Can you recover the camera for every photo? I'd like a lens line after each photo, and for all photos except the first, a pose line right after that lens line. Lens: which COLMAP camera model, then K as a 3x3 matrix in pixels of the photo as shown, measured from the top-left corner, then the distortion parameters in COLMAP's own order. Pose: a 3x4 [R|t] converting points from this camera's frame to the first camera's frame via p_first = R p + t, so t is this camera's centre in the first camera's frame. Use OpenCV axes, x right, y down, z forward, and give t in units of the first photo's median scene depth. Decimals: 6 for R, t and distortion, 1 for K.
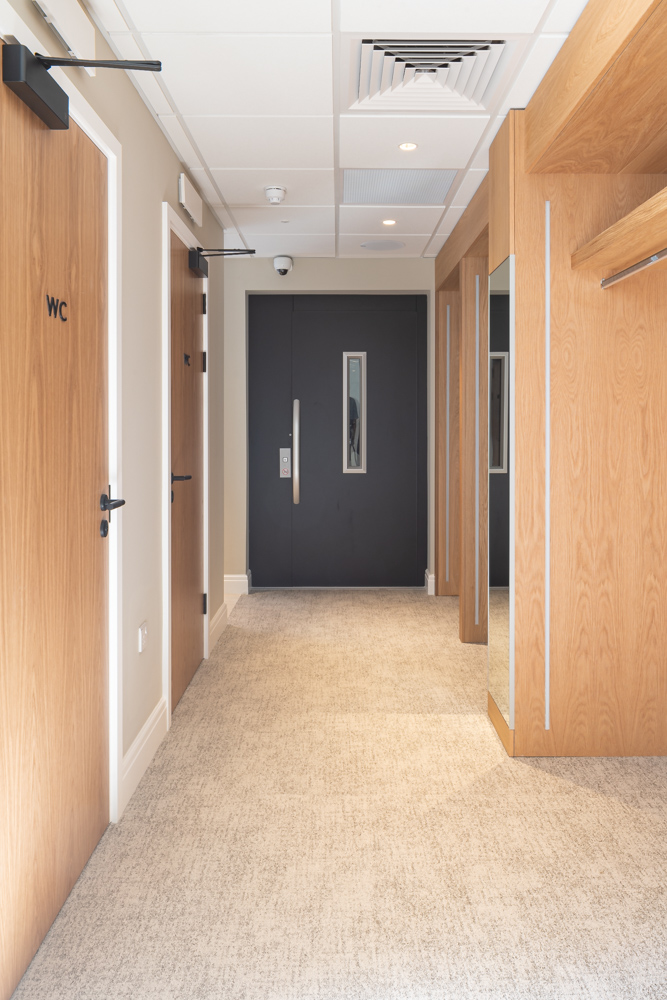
lens RADIAL K [[744.8, 0, 348.6], [0, 744.8, 420.9], [0, 0, 1]] dist [-0.008493, -0.002884]
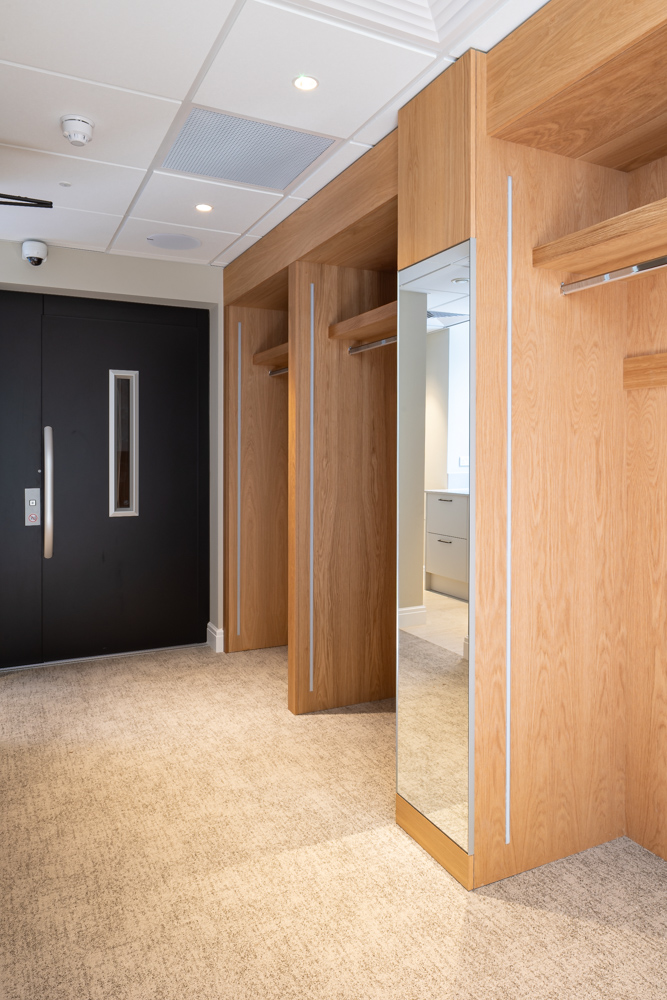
lens RADIAL K [[669.9, 0, 335.0], [0, 669.9, 455.1], [0, 0, 1]] dist [-0.008767, 0.000374]
pose [[0.898726, -0.001140, 0.438508, -0.210802], [-0.000503, 0.999993, 0.003631, -0.002207], [-0.438509, -0.003484, 0.898720, 0.441578]]
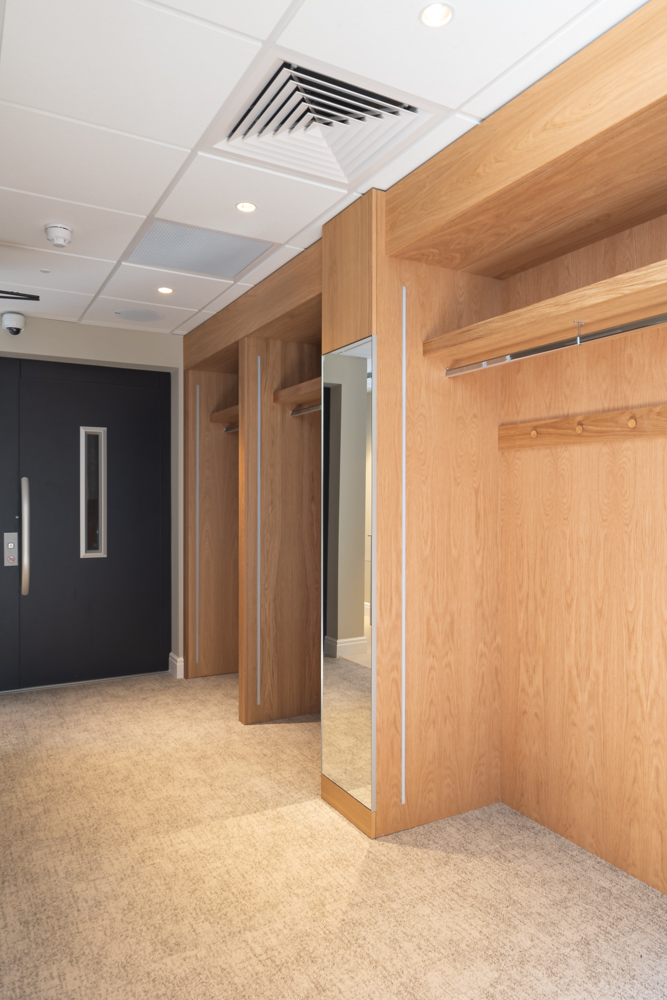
lens RADIAL K [[669.9, 0, 336.2], [0, 669.9, 503.8], [0, 0, 1]] dist [-0.008767, 0.000374]
pose [[0.874062, -0.002439, 0.485808, -0.259770], [0.000044, 0.999988, 0.004941, -0.002261], [-0.485815, -0.004297, 0.874051, 0.242036]]
